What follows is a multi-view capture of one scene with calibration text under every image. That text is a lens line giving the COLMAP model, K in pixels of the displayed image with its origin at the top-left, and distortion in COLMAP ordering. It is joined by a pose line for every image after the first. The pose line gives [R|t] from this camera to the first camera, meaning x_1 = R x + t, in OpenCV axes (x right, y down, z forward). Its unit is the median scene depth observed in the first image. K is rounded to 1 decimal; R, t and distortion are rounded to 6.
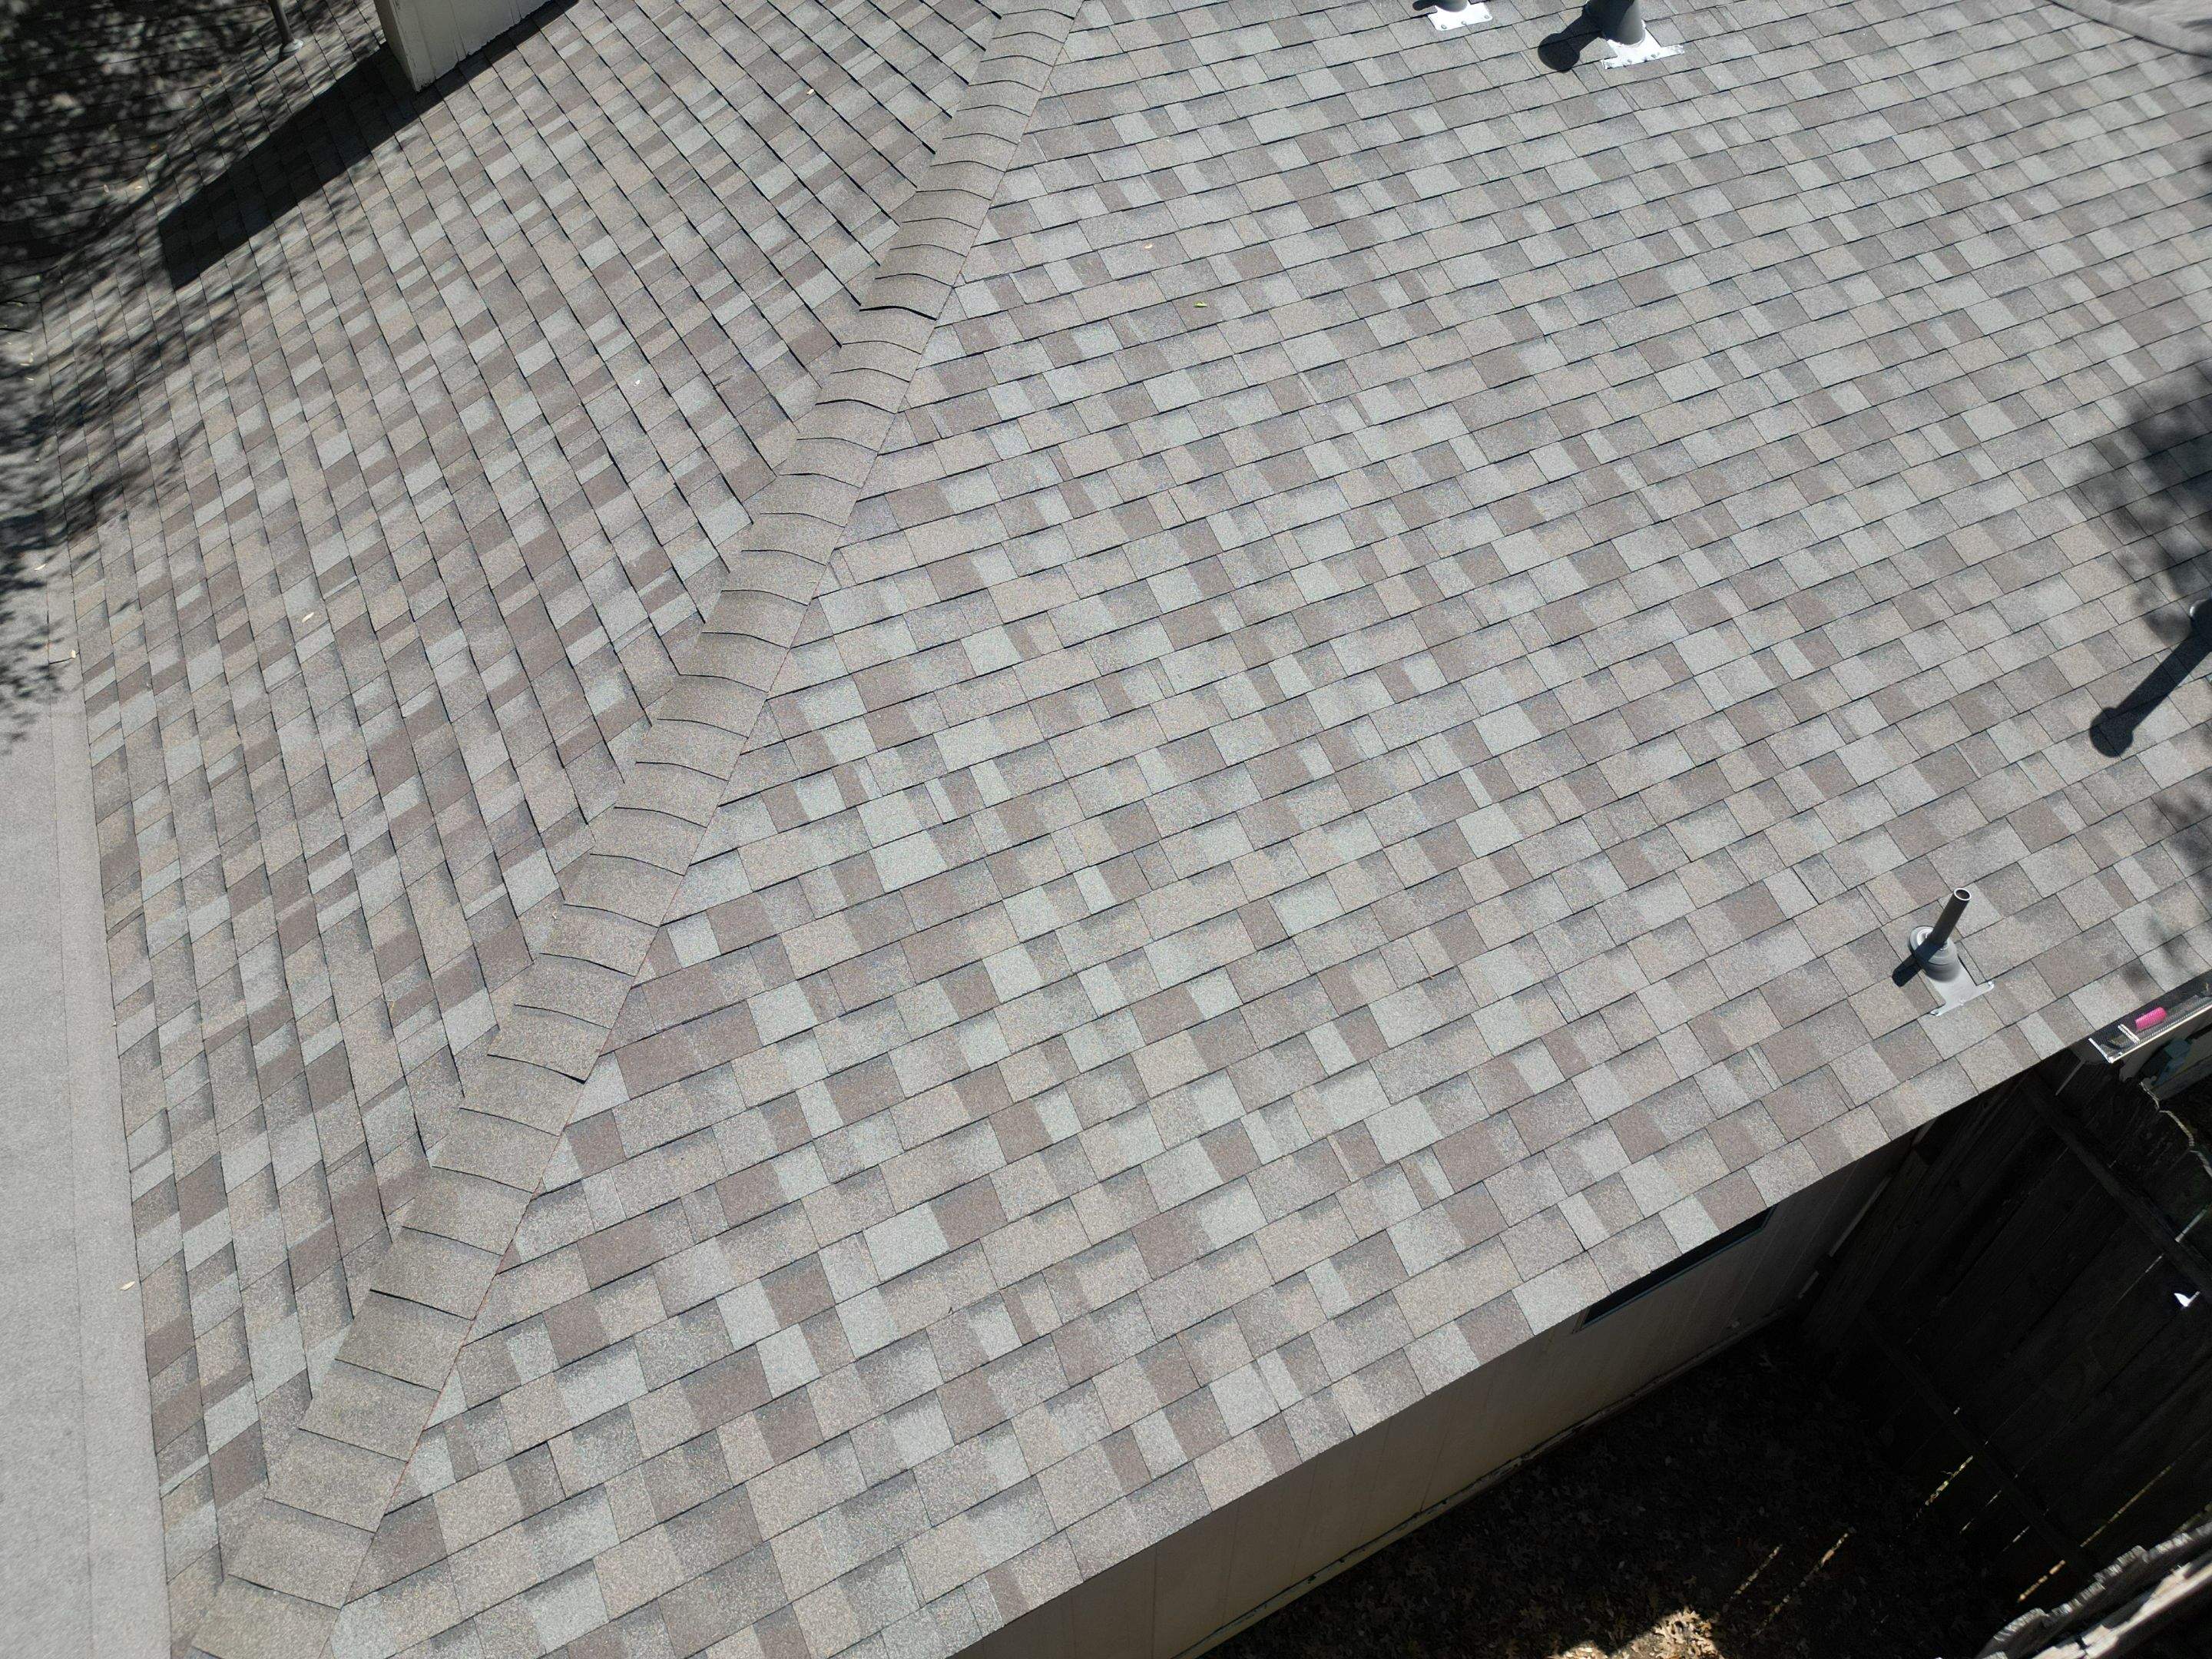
lens RADIAL K [[1549.2, 0, 1107.5], [0, 1549.2, 827.4], [0, 0, 1]] dist [0.059772, -0.050366]
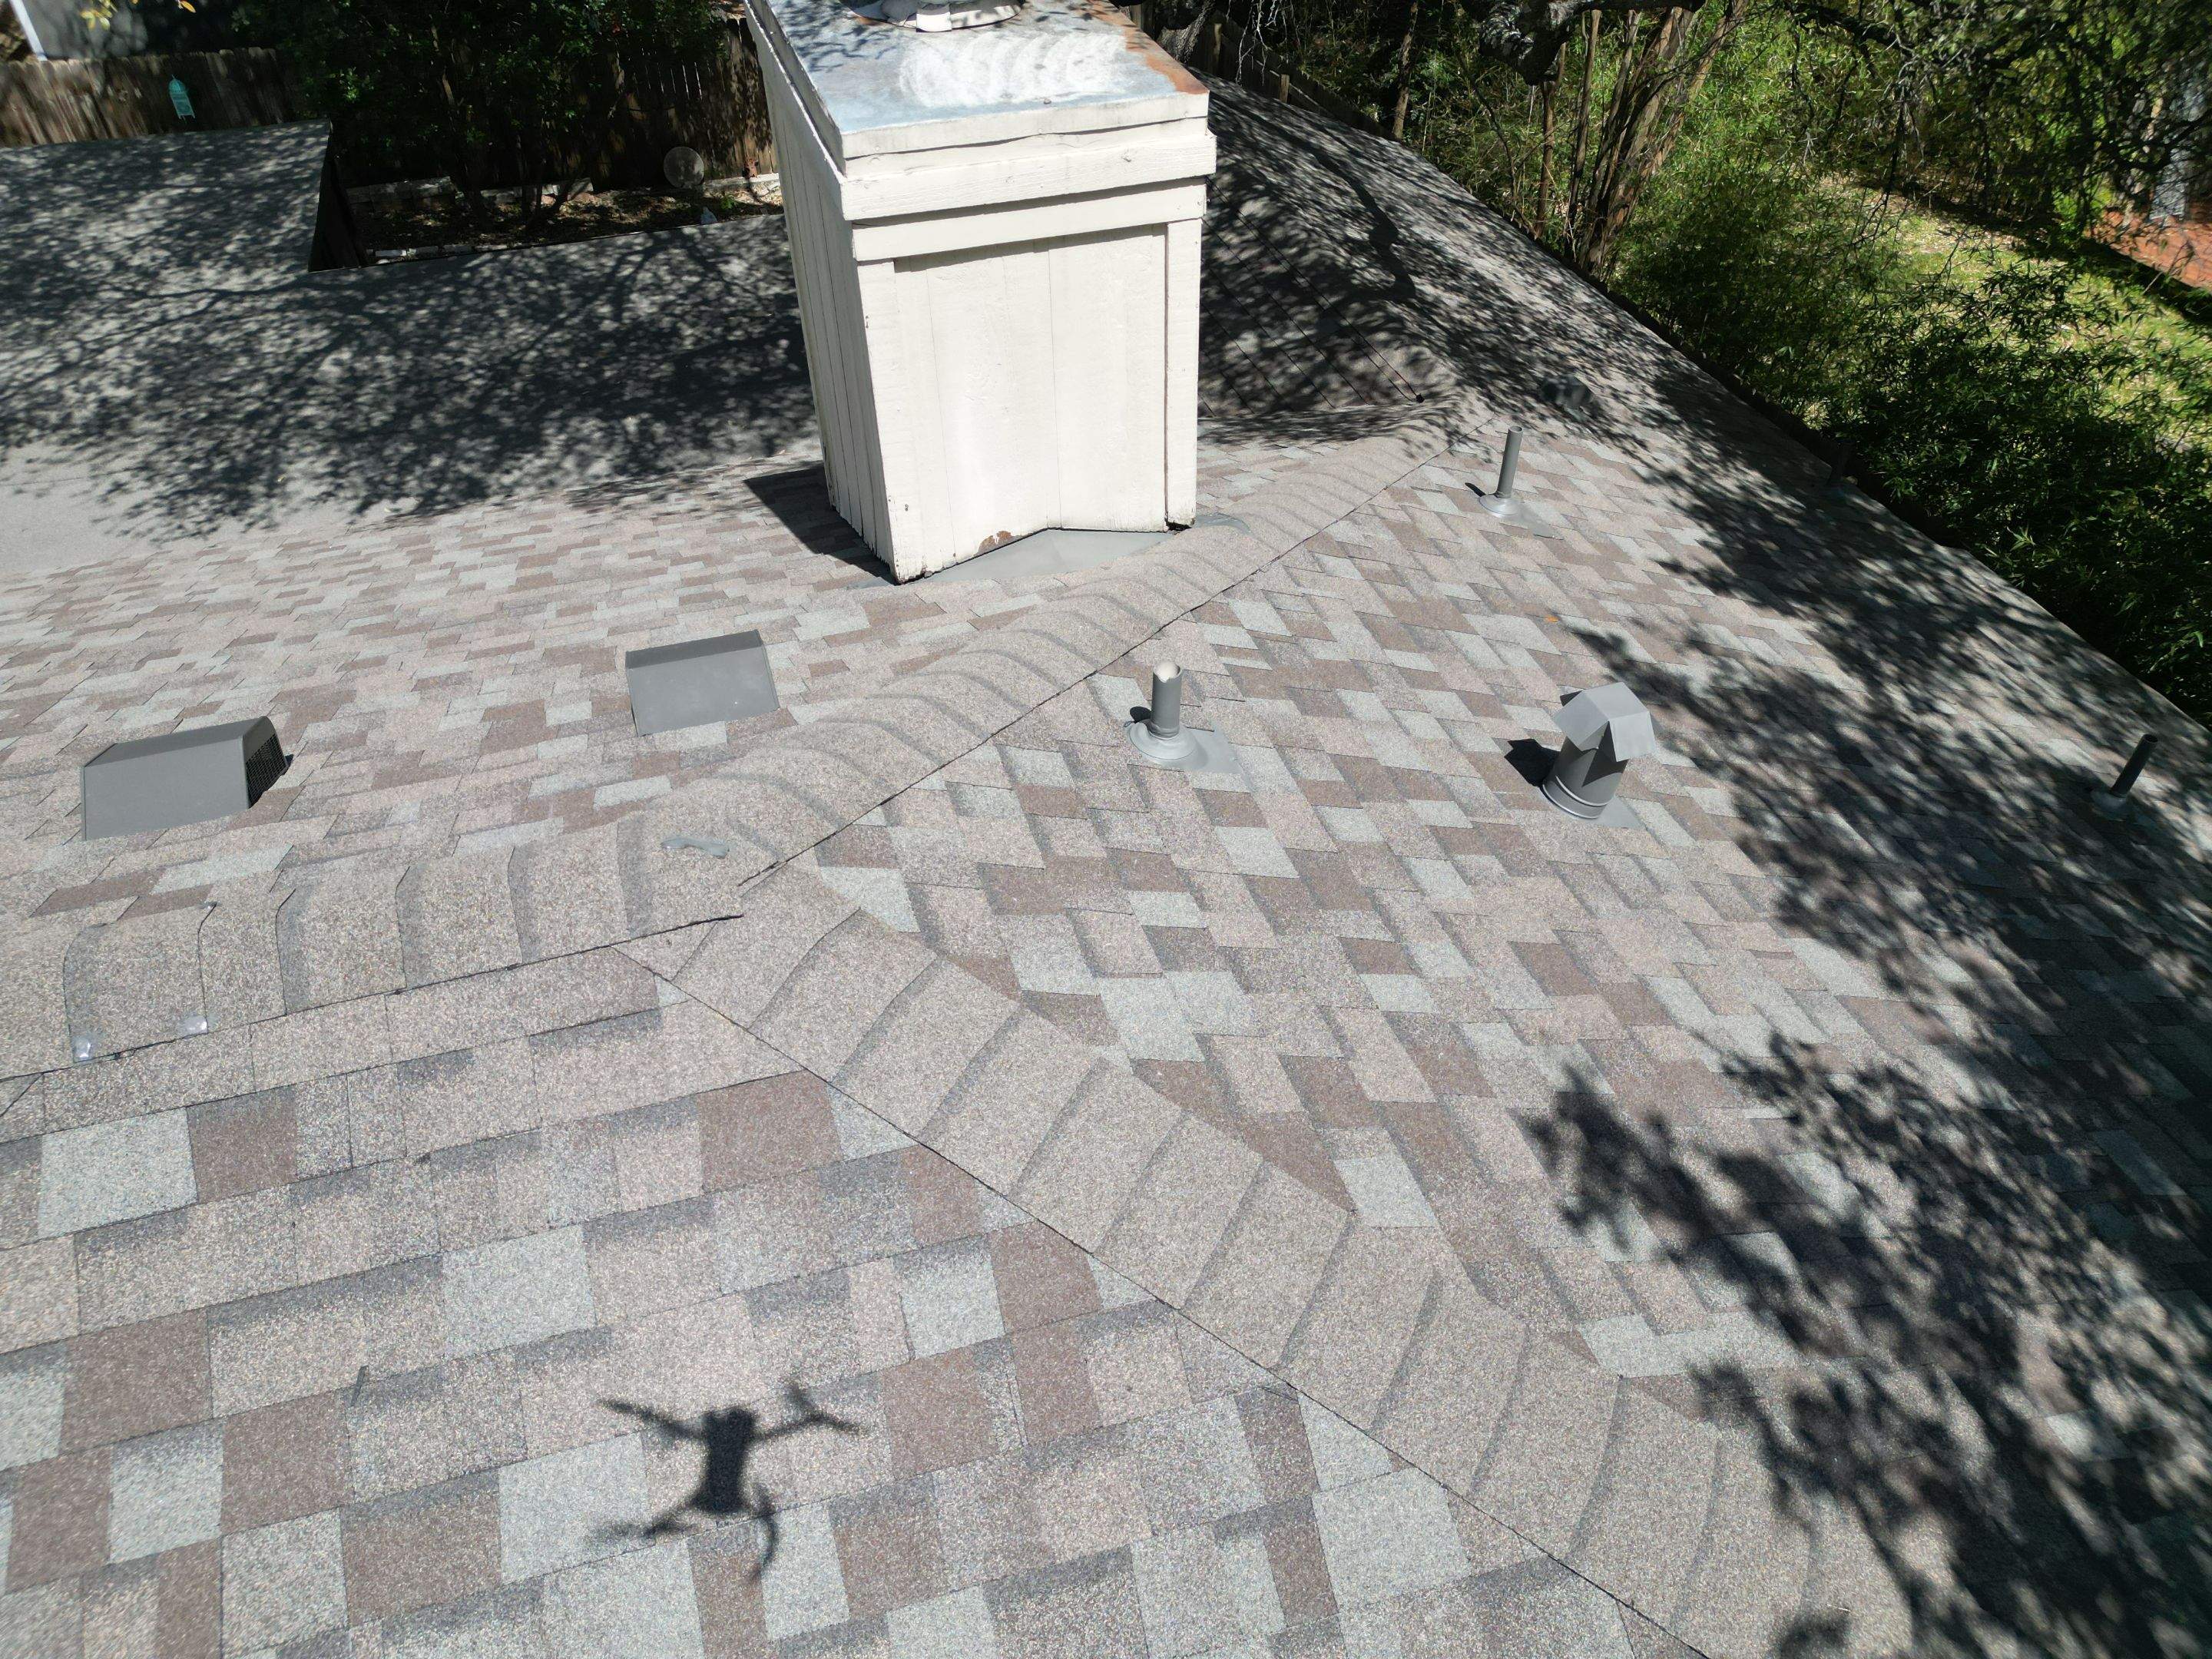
lens RADIAL K [[1549.2, 0, 1109.4], [0, 1549.2, 828.8], [0, 0, 1]] dist [0.059772, -0.050366]
pose [[-0.175613, 0.671978, -0.719448, 0.255454], [-0.694525, 0.433370, 0.574305, -1.288329], [0.697707, 0.600530, 0.390600, 1.245988]]
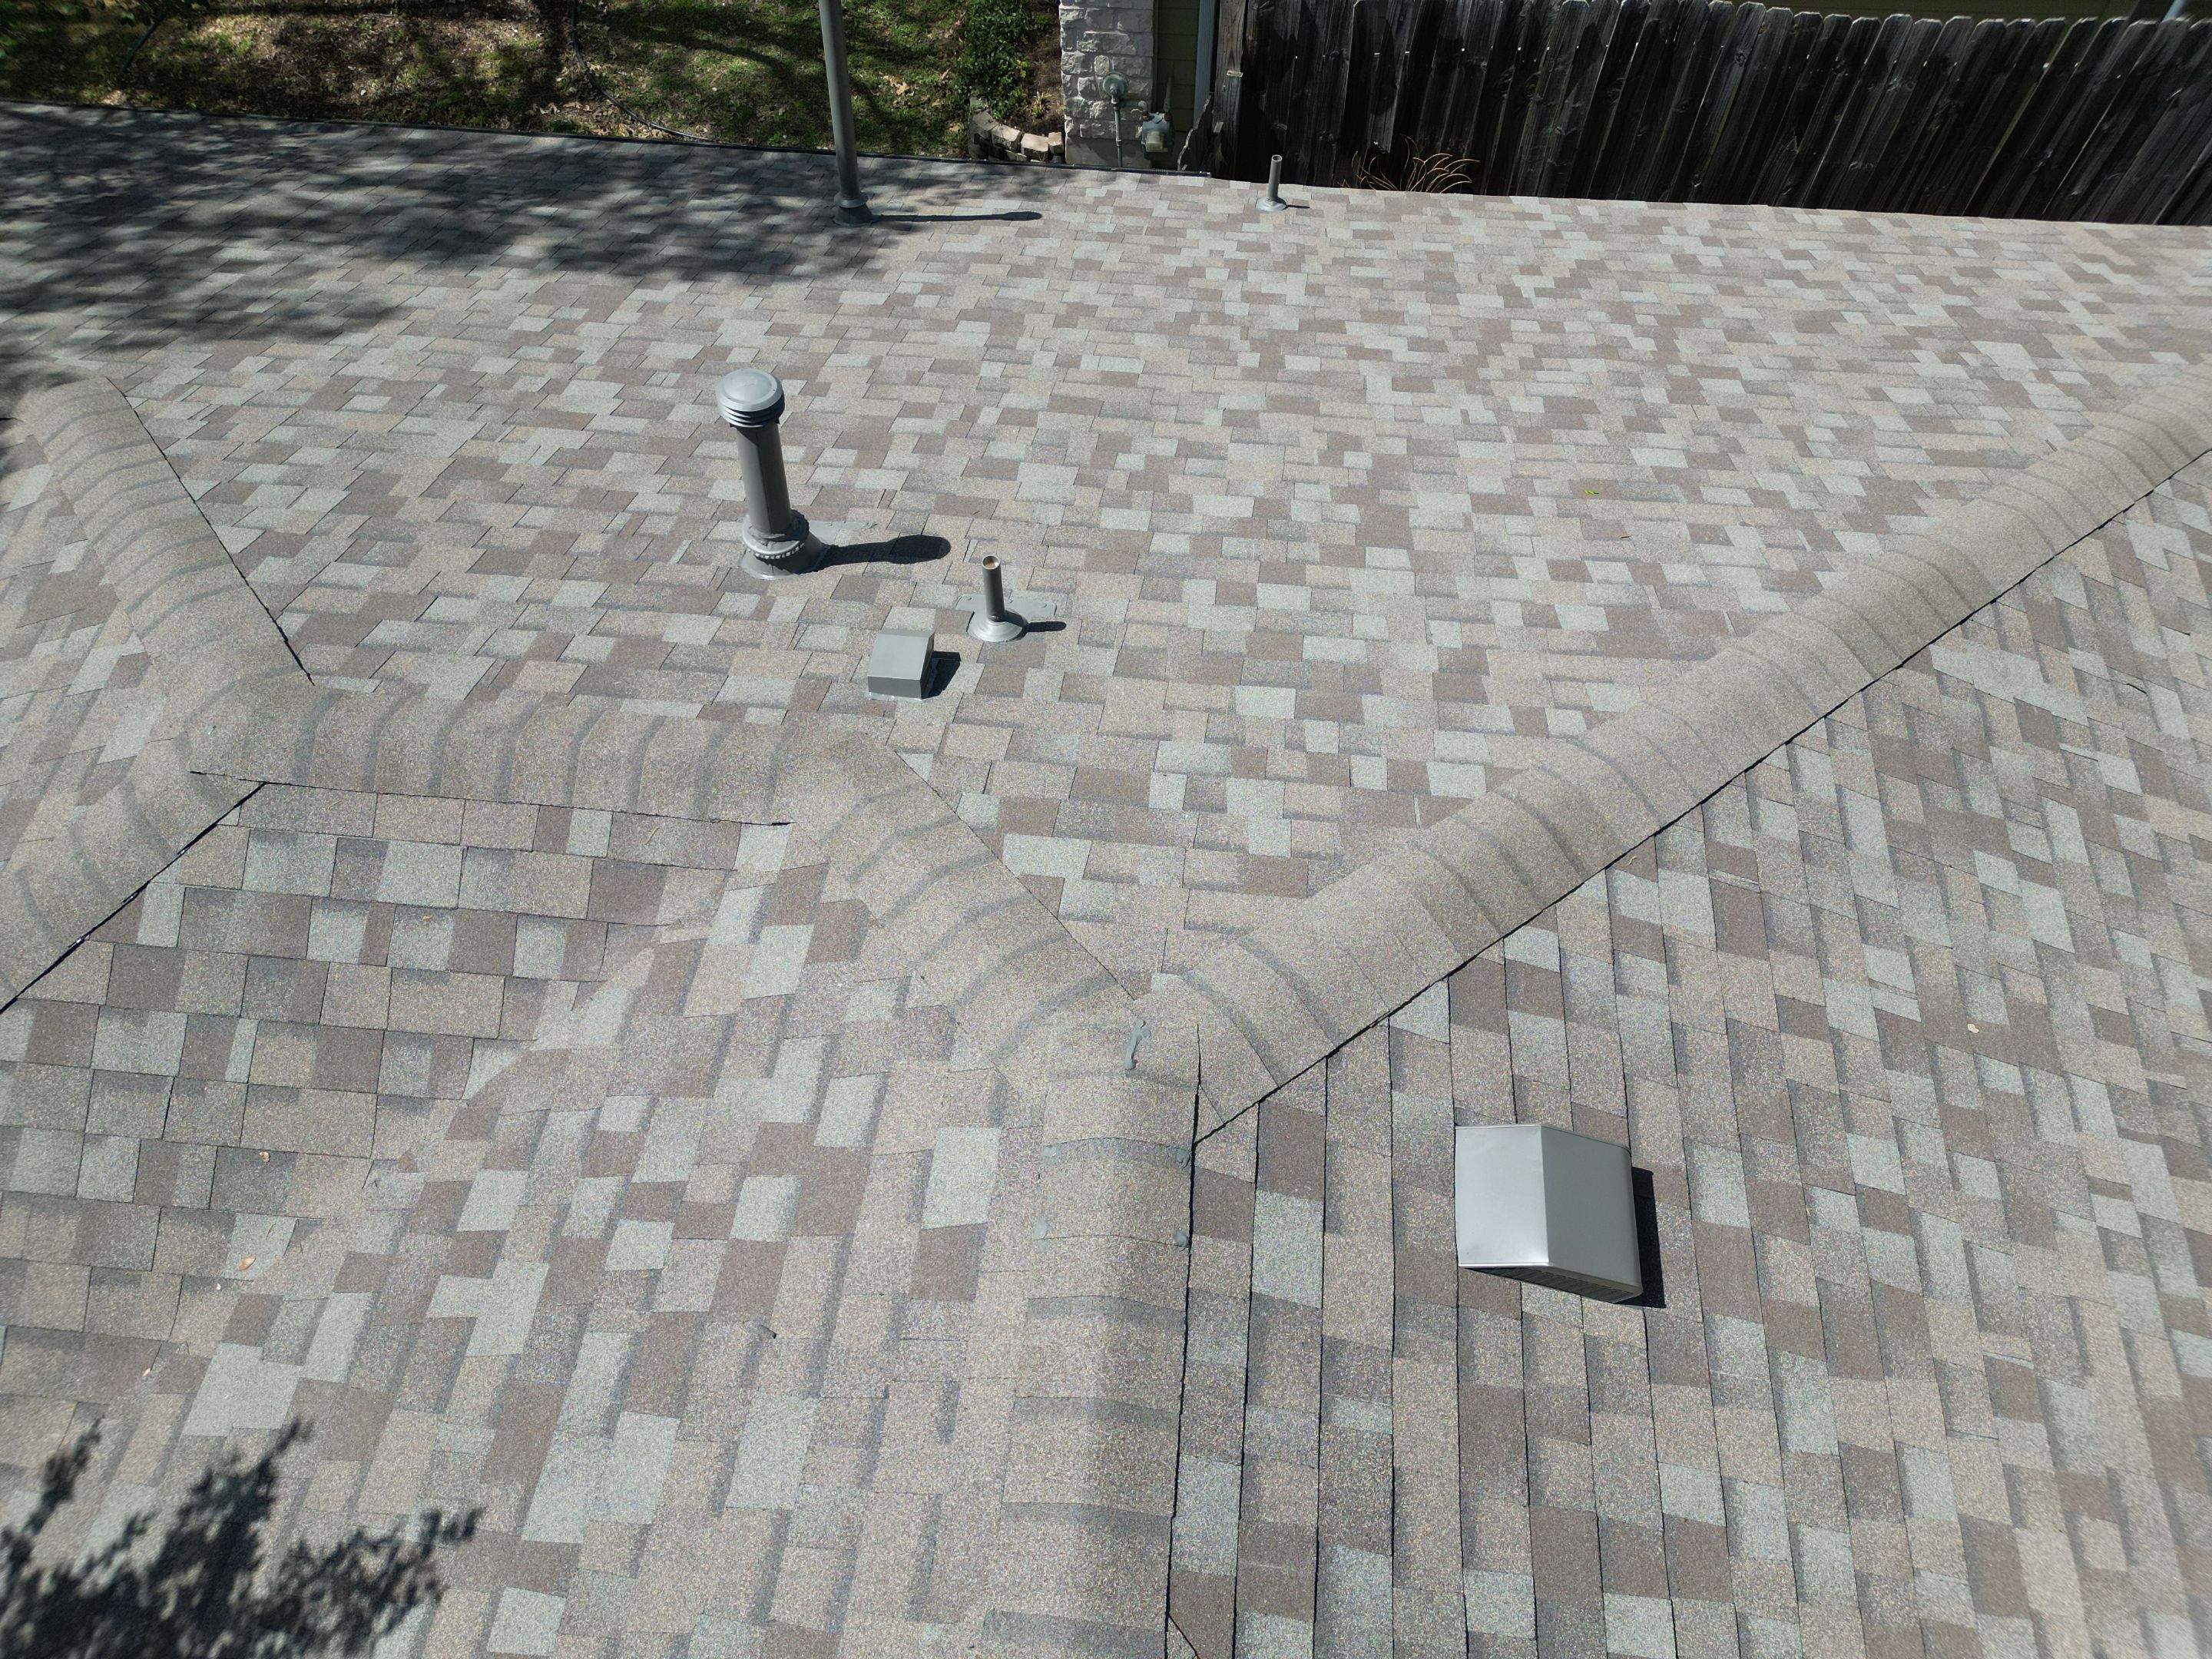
lens RADIAL K [[1549.2, 0, 1099.2], [0, 1549.2, 827.1], [0, 0, 1]] dist [0.059772, -0.050366]
pose [[-0.834961, -0.460391, 0.301463, -0.064297], [0.407993, -0.150265, 0.900534, -1.294966], [-0.369298, 0.874906, 0.313302, 0.994528]]
